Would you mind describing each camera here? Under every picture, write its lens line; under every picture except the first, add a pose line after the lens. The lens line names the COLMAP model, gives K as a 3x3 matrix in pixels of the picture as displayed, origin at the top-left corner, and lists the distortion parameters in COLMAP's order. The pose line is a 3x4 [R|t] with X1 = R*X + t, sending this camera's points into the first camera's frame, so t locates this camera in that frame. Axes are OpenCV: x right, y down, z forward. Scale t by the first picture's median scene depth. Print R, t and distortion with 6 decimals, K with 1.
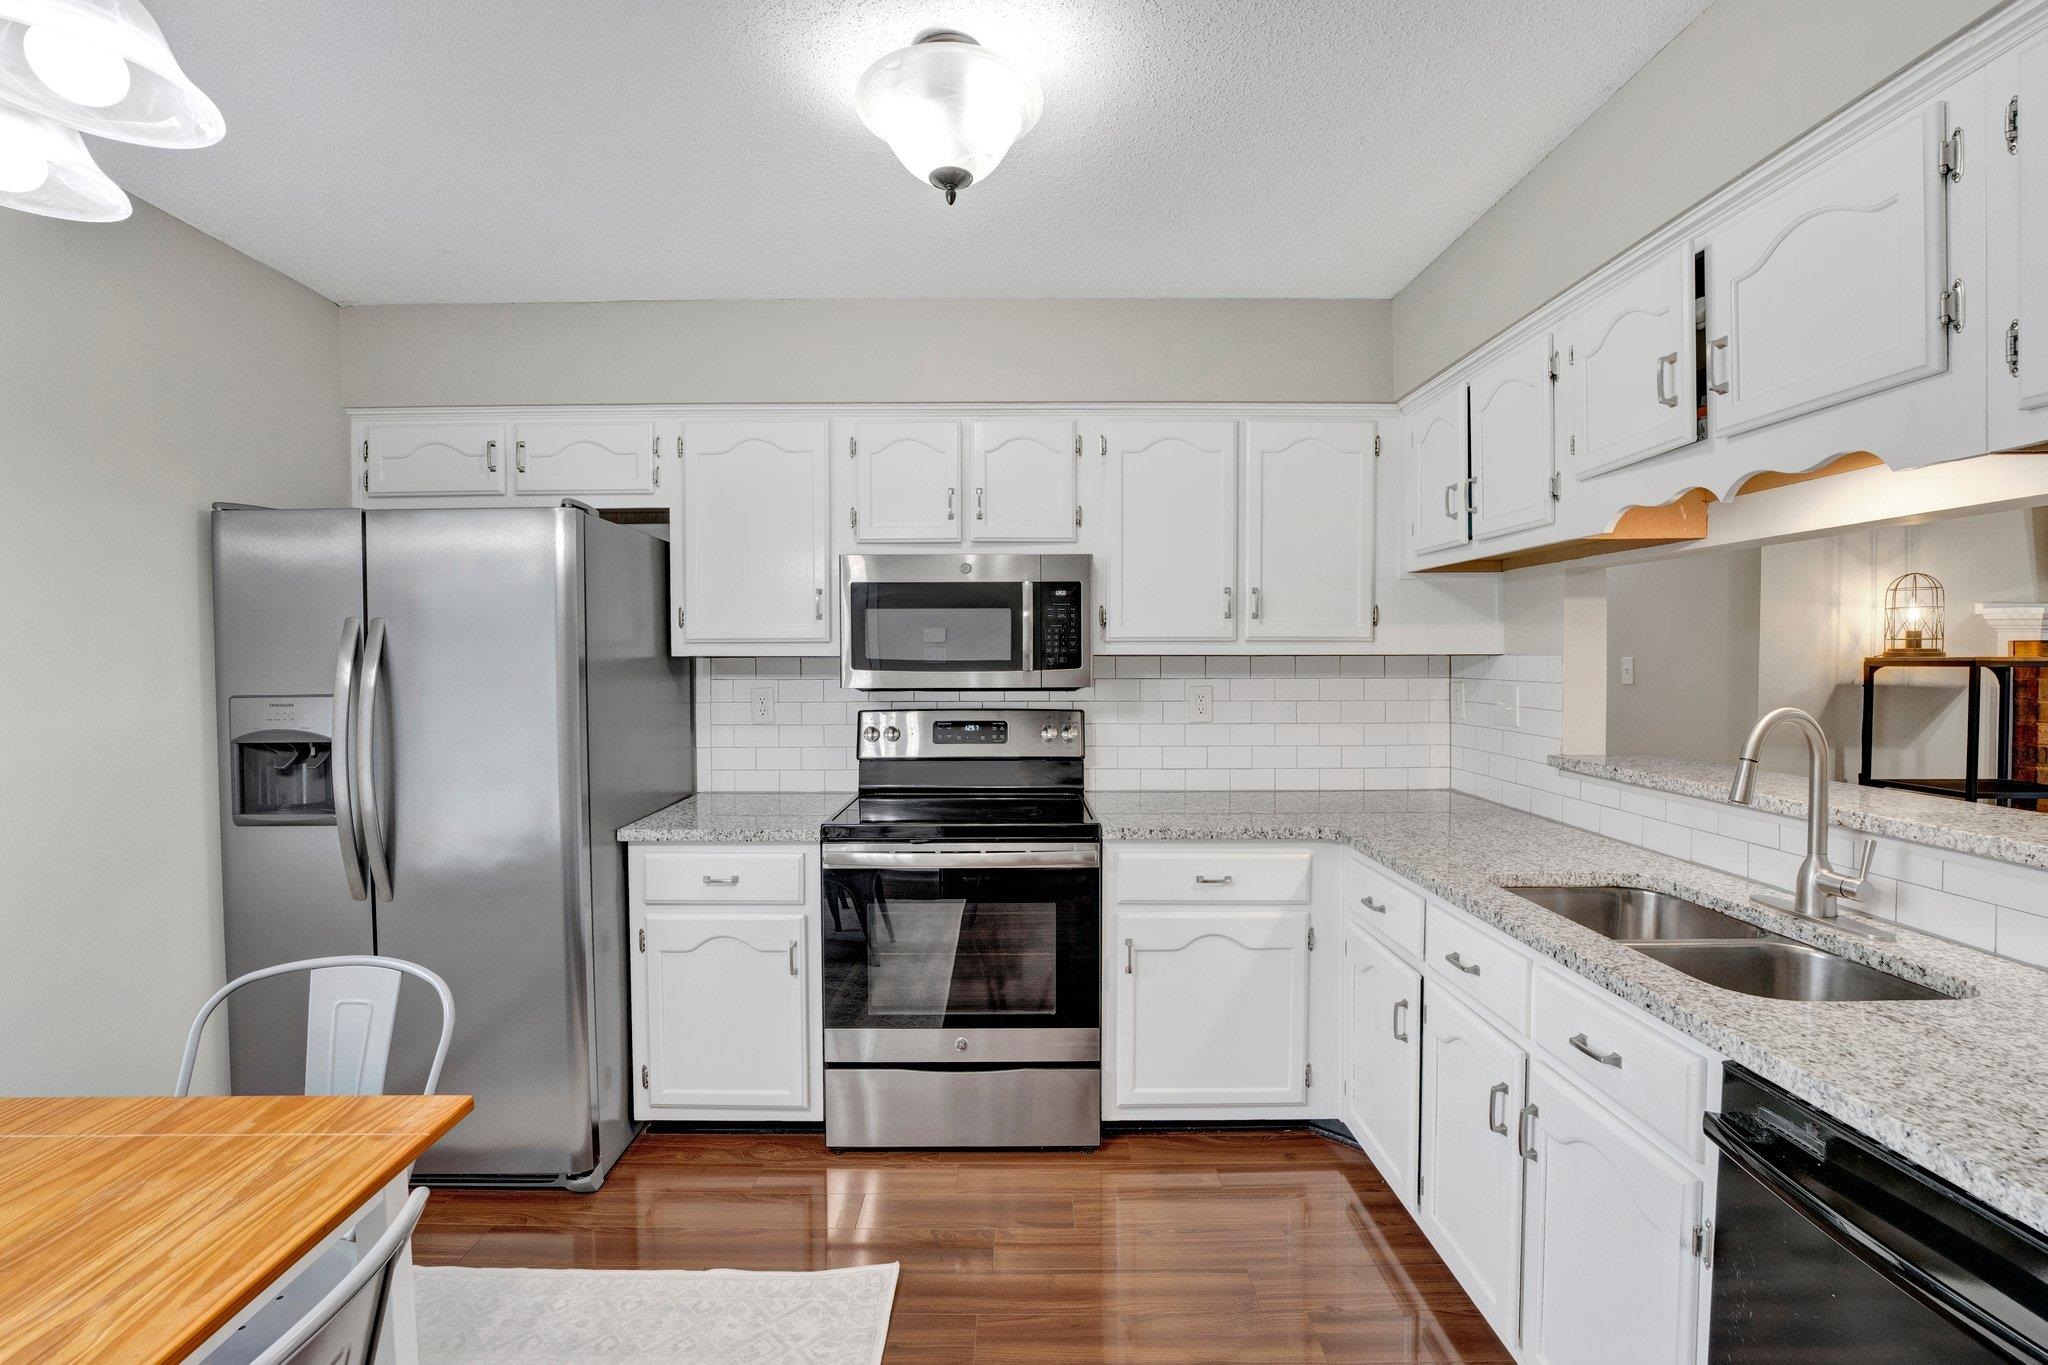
lens RADIAL K [[875.3, 0, 1020.1], [0, 875.3, 672.7], [0, 0, 1]] dist [-0.026676, 0.003399]
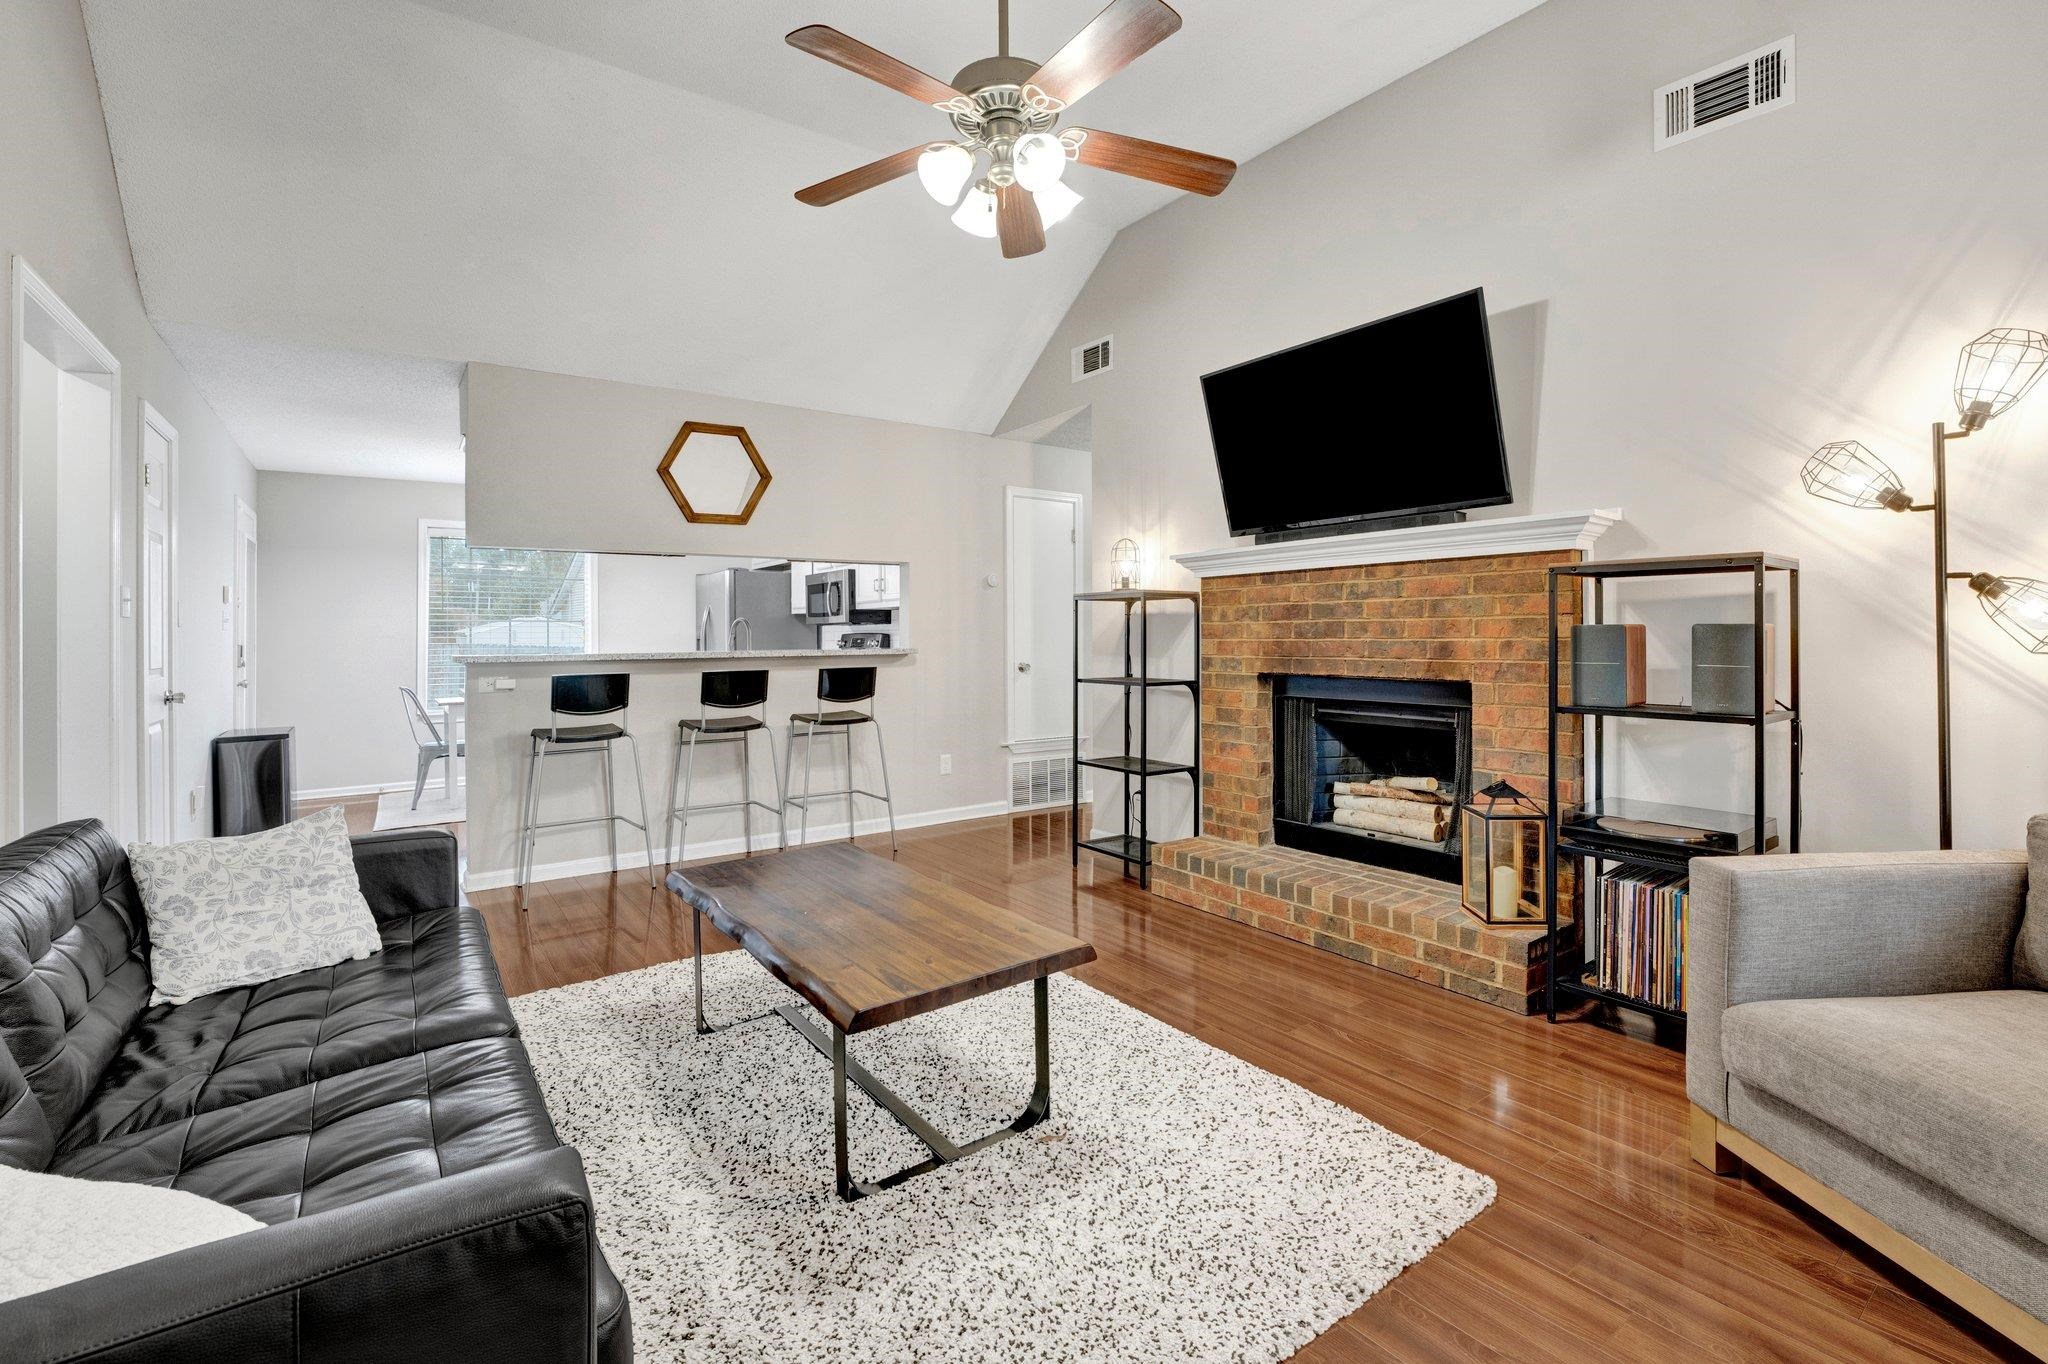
lens RADIAL K [[875.3, 0, 1014.8], [0, 875.3, 636.7], [0, 0, 1]] dist [-0.026676, 0.003399]
pose [[0.578825, -0.003900, -0.815442, 2.412925], [-0.007757, 0.999917, -0.010288, 0.080743], [0.815415, 0.012280, 0.578747, -0.051953]]
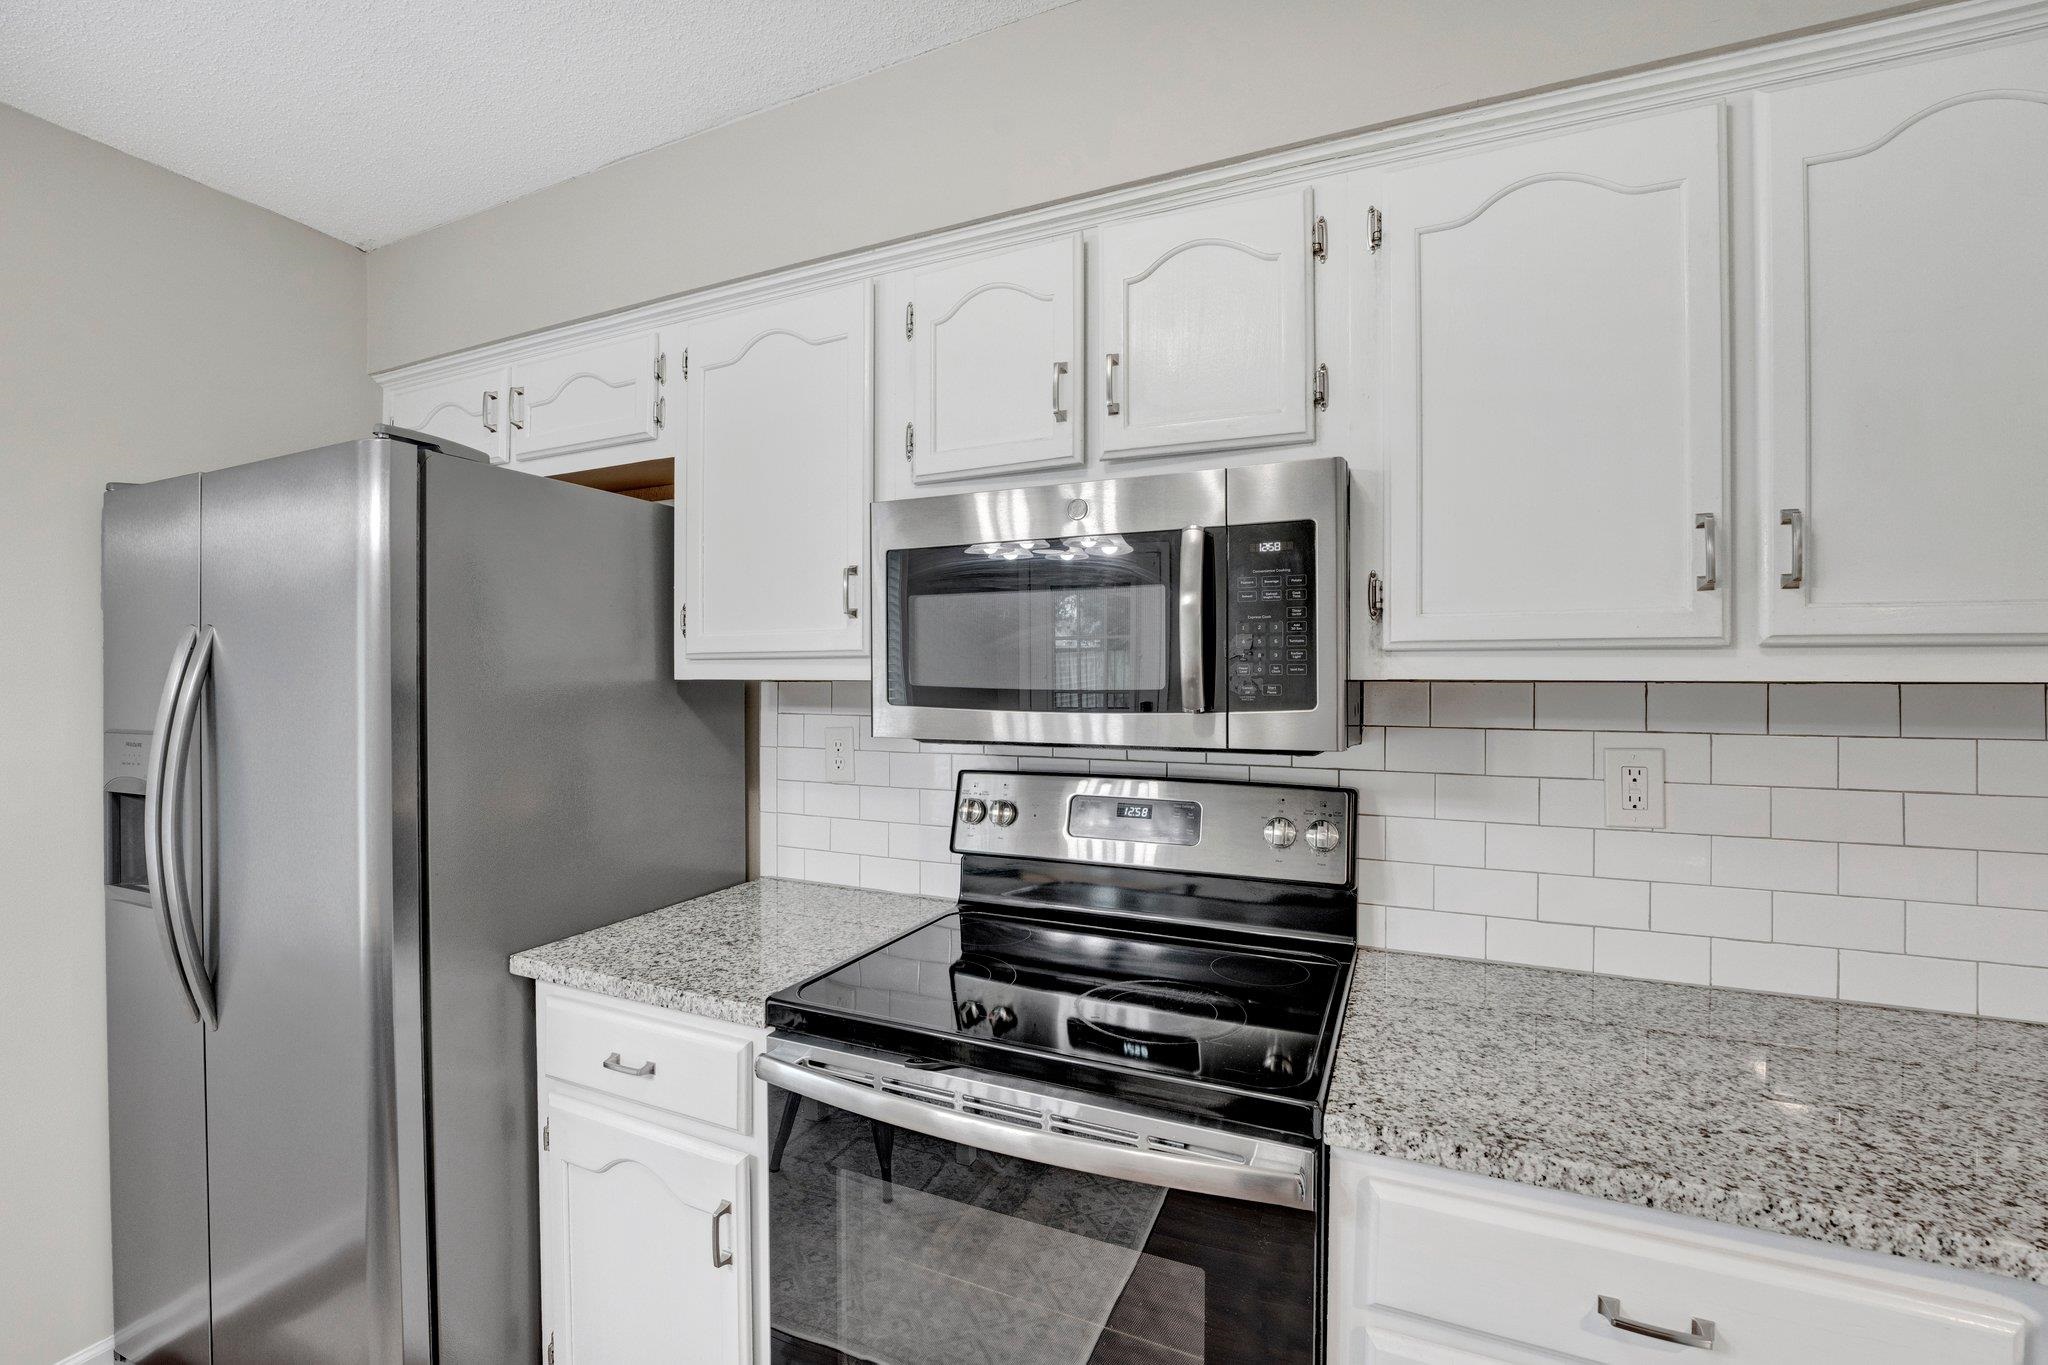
lens RADIAL K [[875.3, 0, 1018.9], [0, 875.3, 679.9], [0, 0, 1]] dist [-0.026676, 0.003399]
pose [[0.908327, 0.003101, -0.418250, 0.119514], [-0.010403, 0.999831, -0.015178, -0.012057], [0.418132, 0.018138, 0.908205, 0.522910]]
